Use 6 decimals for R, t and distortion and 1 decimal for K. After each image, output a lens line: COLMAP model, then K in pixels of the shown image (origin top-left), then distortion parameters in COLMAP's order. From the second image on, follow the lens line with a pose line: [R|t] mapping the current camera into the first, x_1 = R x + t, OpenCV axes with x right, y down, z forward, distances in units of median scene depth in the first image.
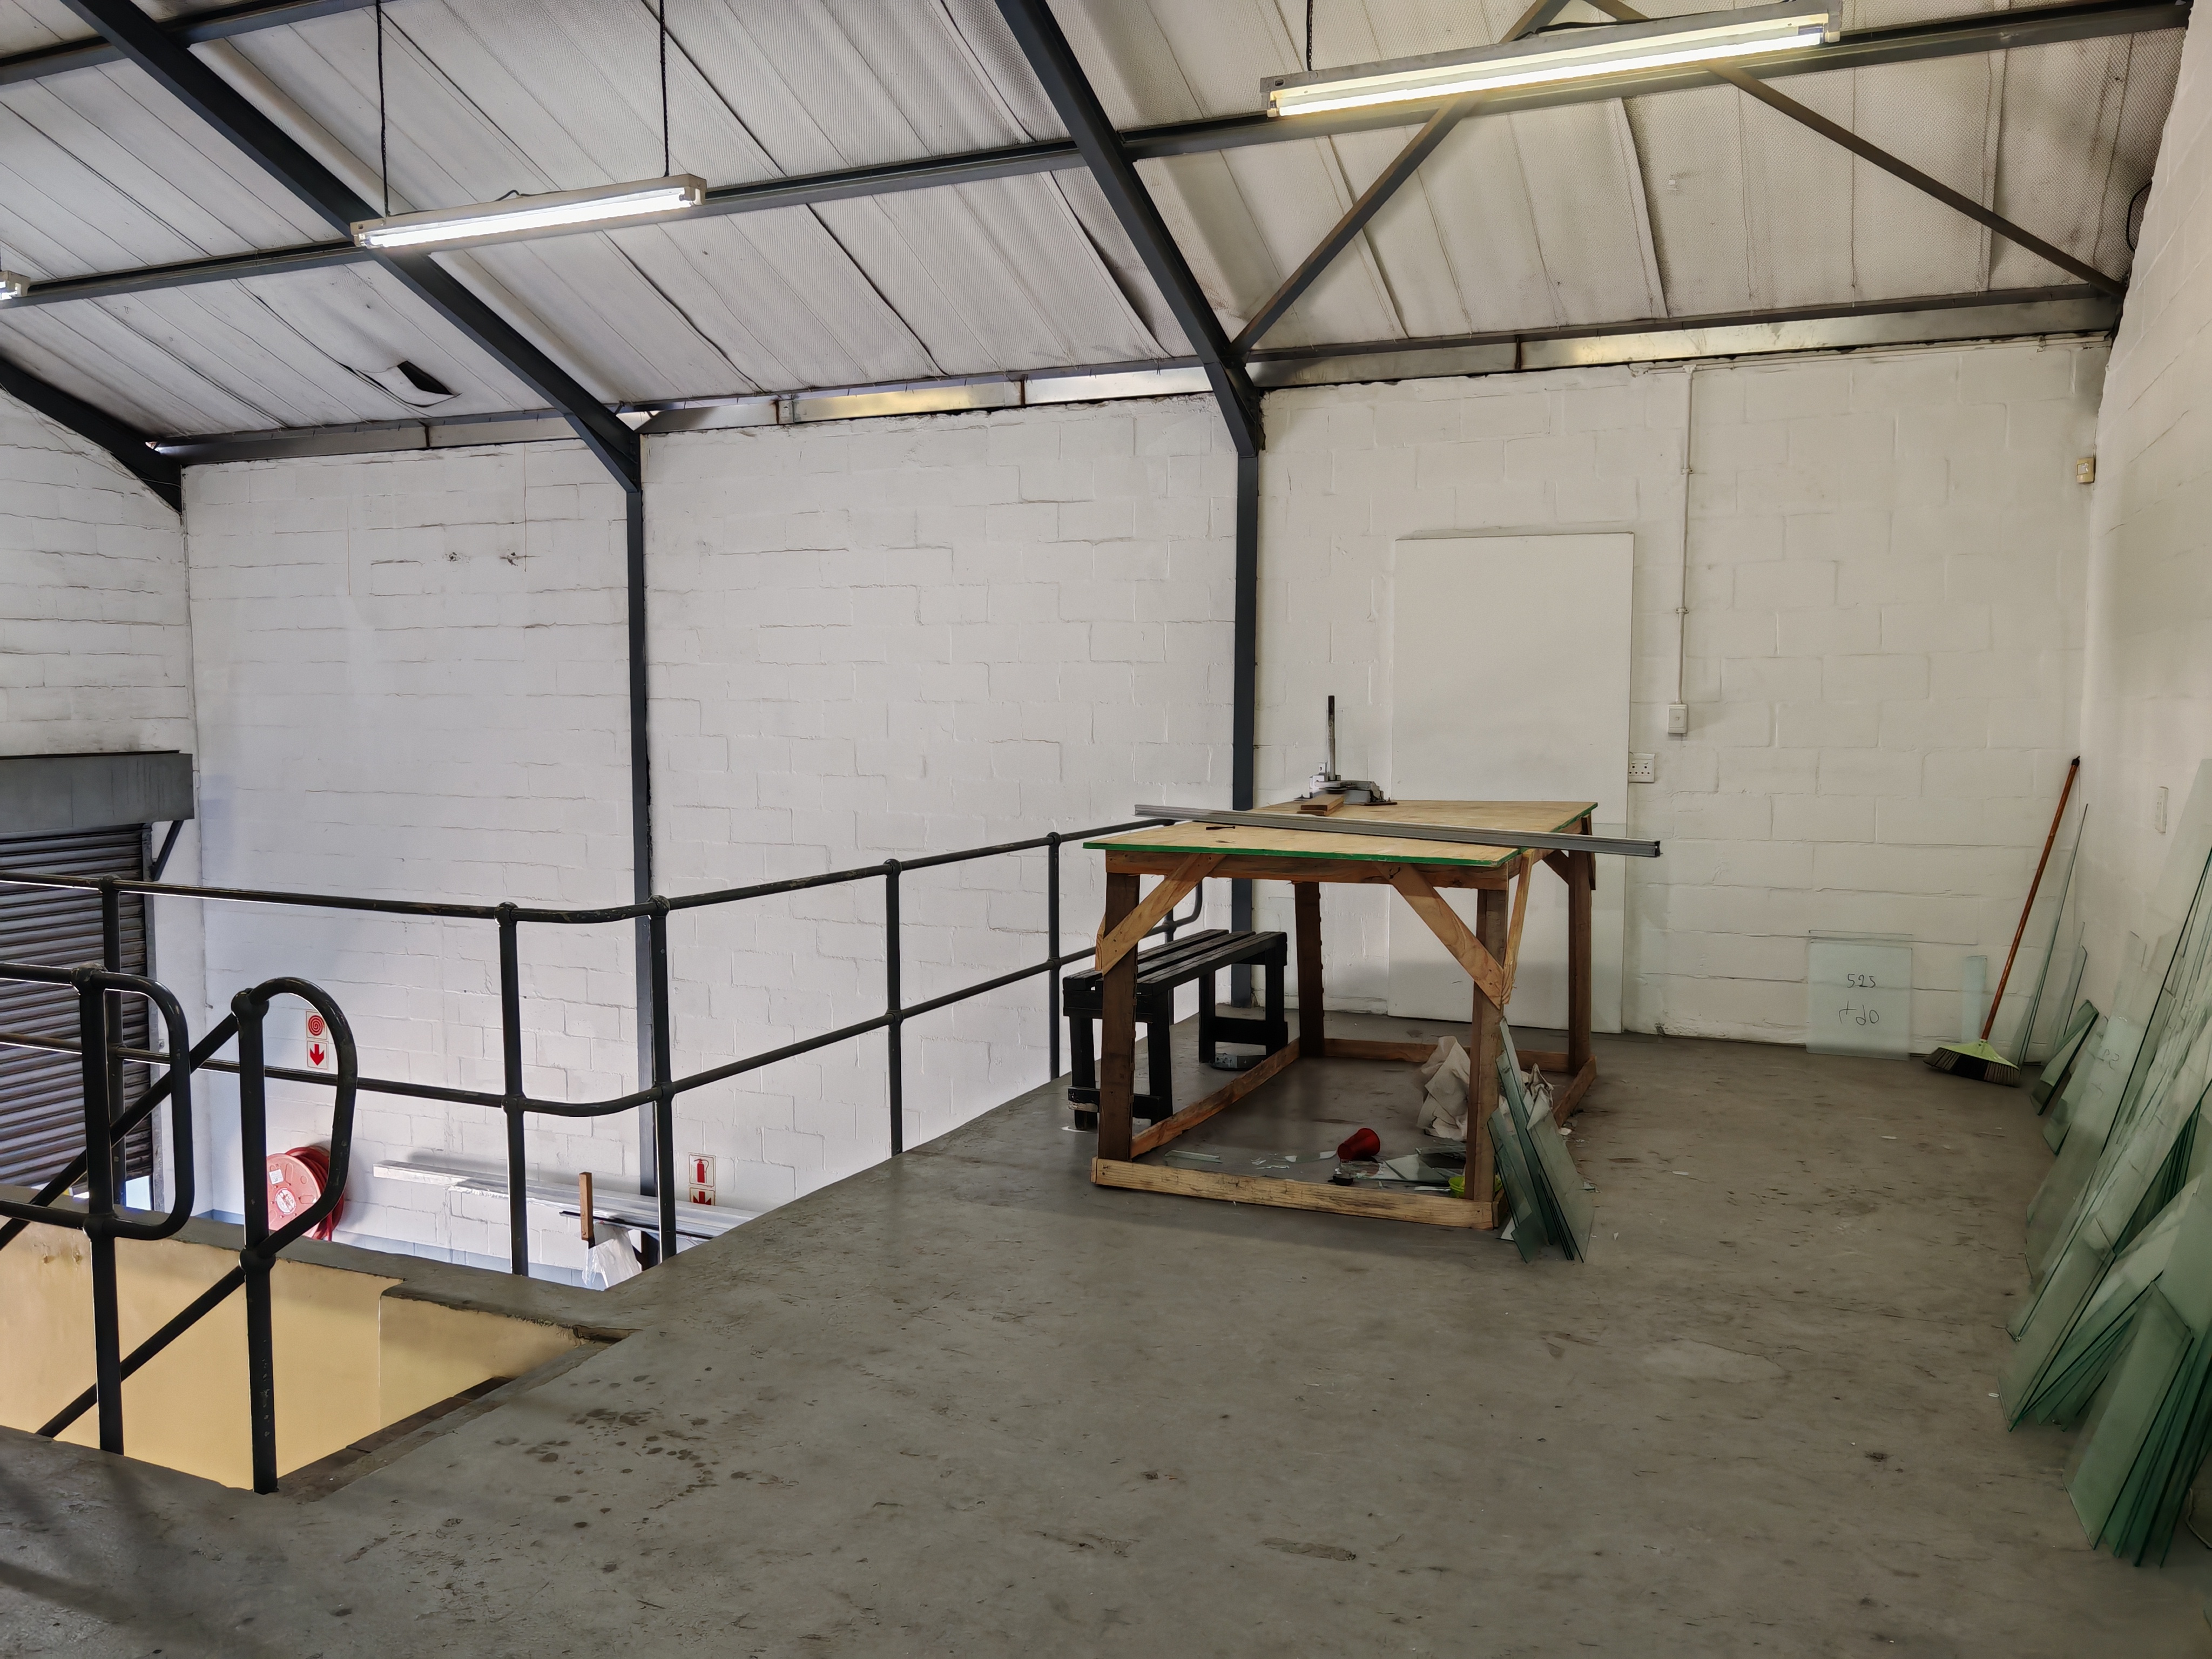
lens RADIAL K [[1750.7, 0, 1106.4], [0, 1750.7, 817.8], [0, 0, 1]] dist [0.015008, 0.004890]
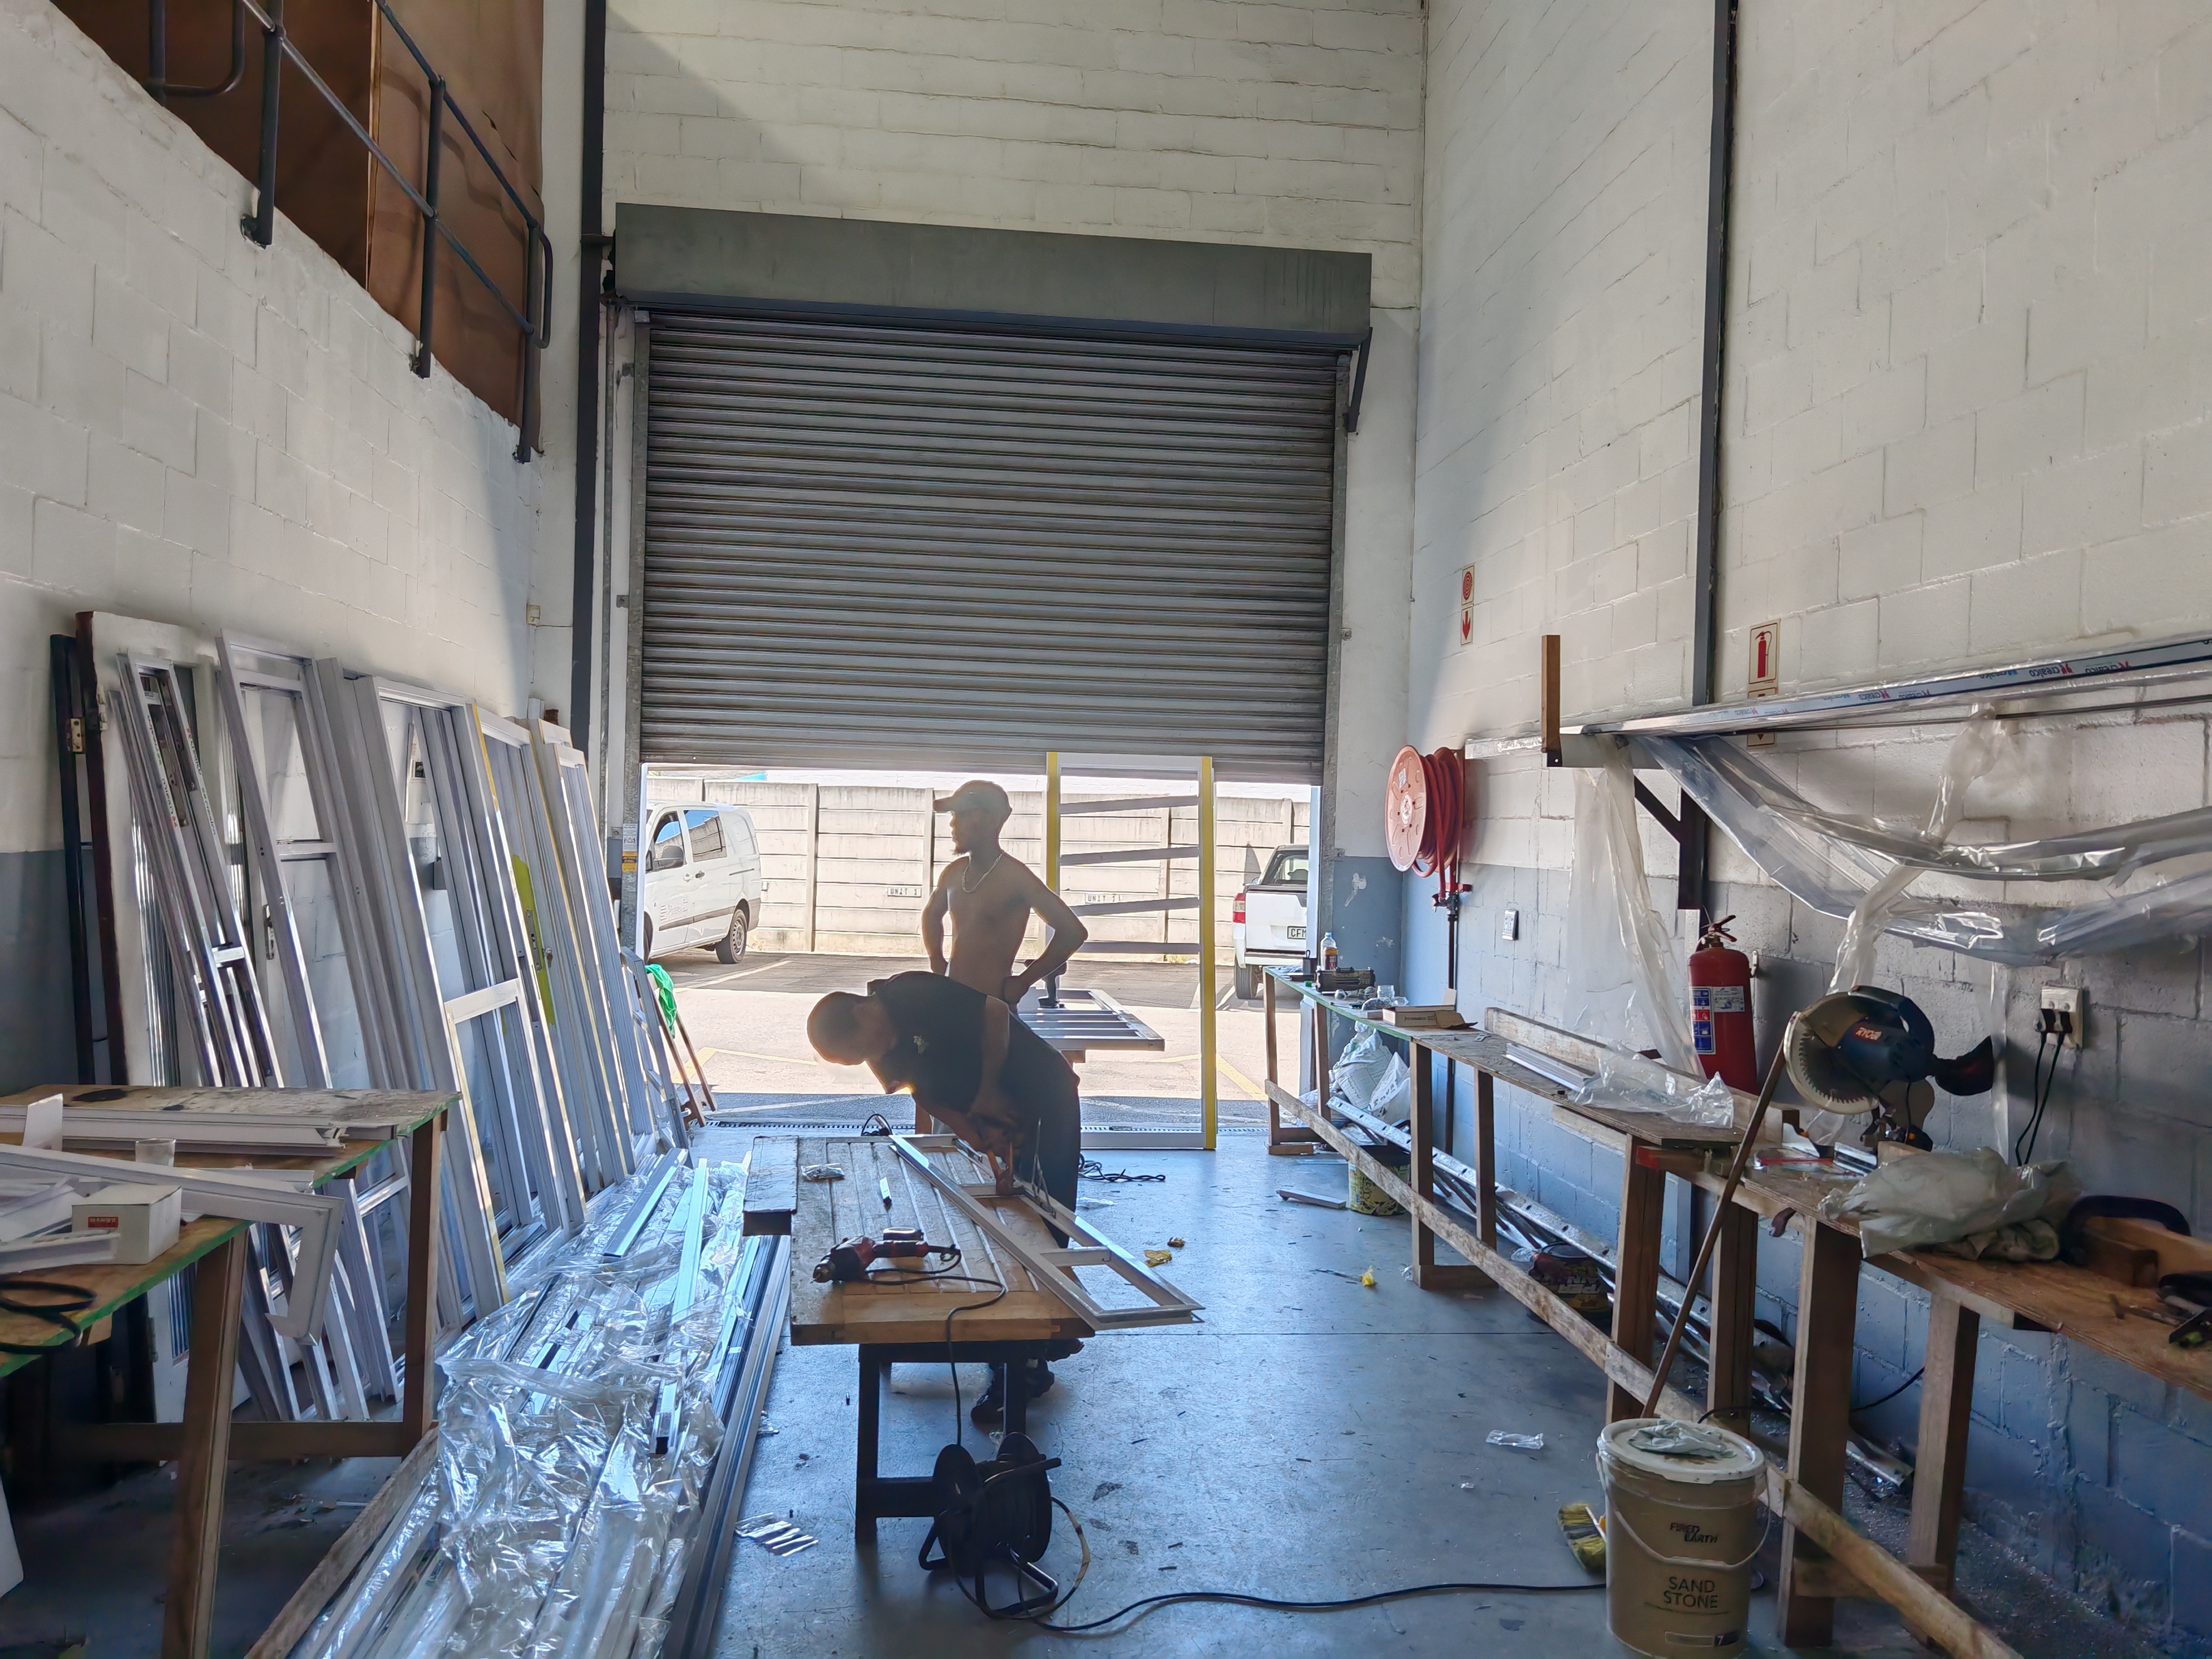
lens RADIAL K [[1719.9, 0, 1106.0], [0, 1719.9, 829.5], [0, 0, 1]] dist [0.005657, 0.002890]
pose [[0.501081, 0.022476, -0.865108, 0.207604], [-0.090663, 0.995525, -0.026649, 0.490824], [0.860638, 0.091786, 0.500876, 0.986200]]
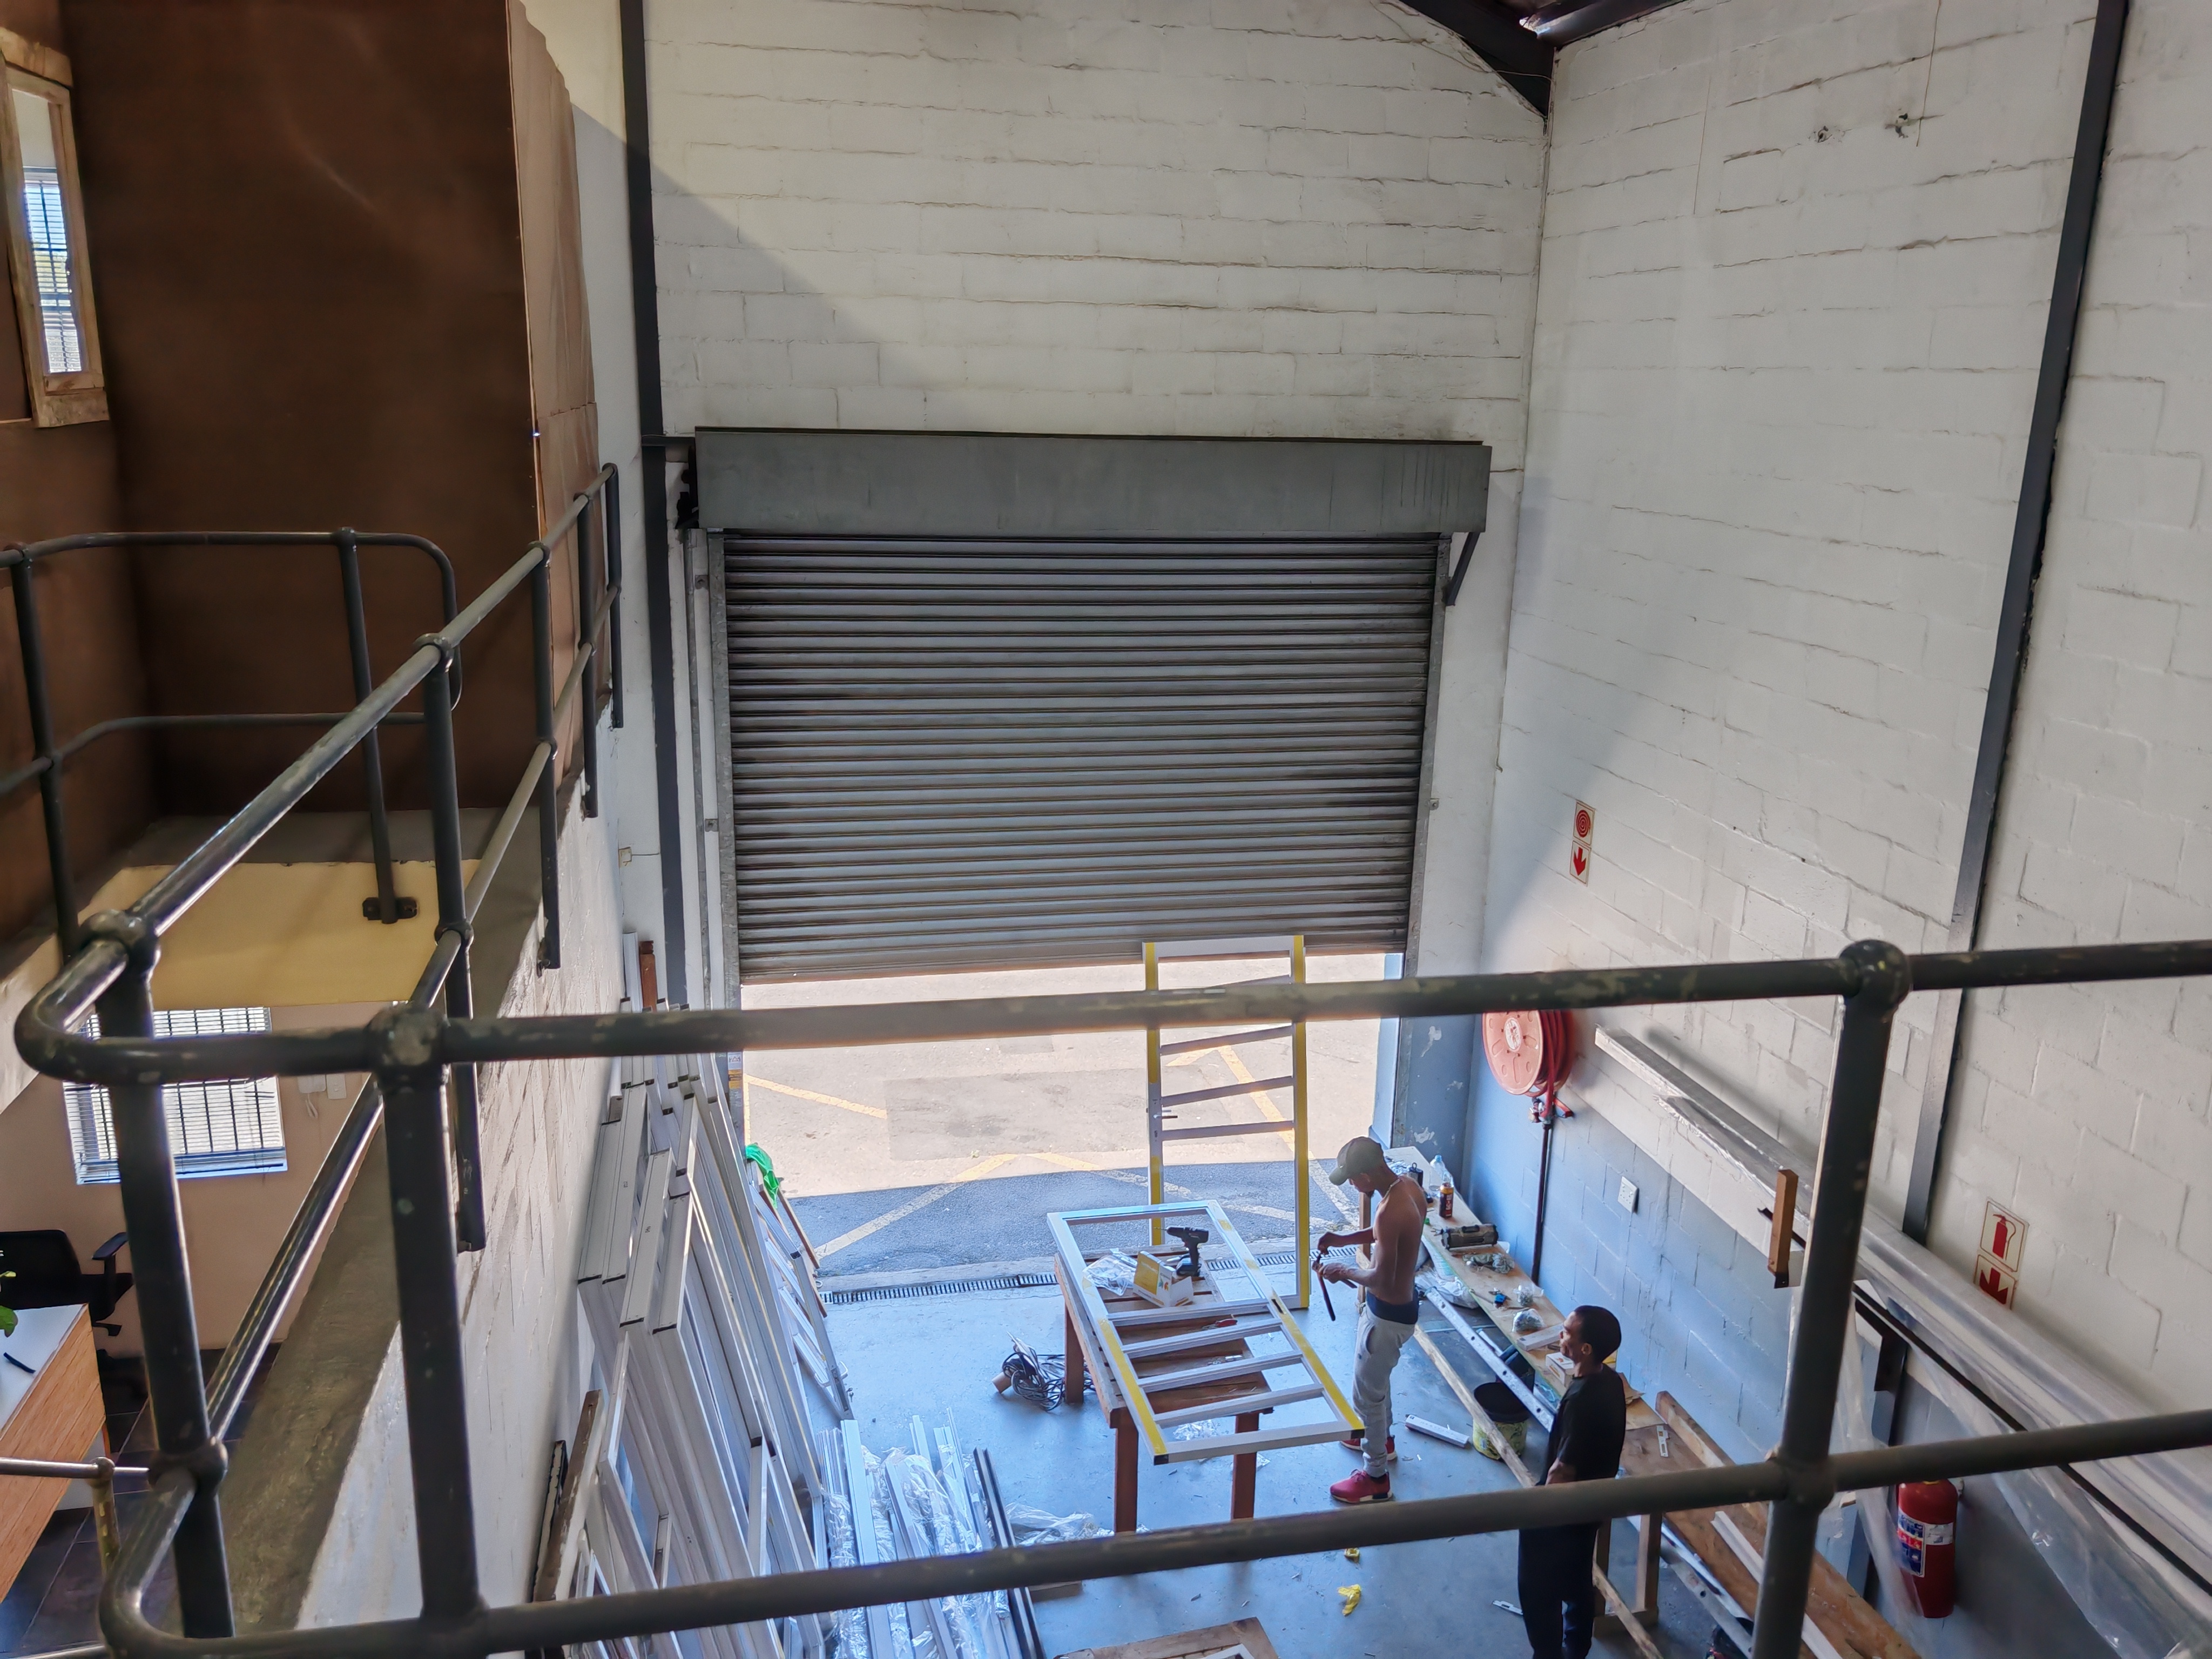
lens RADIAL K [[1727.9, 0, 1100.7], [0, 1727.9, 837.5], [0, 0, 1]] dist [0.021155, 0.005162]
pose [[0.590801, 0.223810, -0.775154, 0.007702], [-0.081665, 0.972409, 0.218521, -0.040658], [0.802673, -0.065800, 0.592778, 0.760543]]
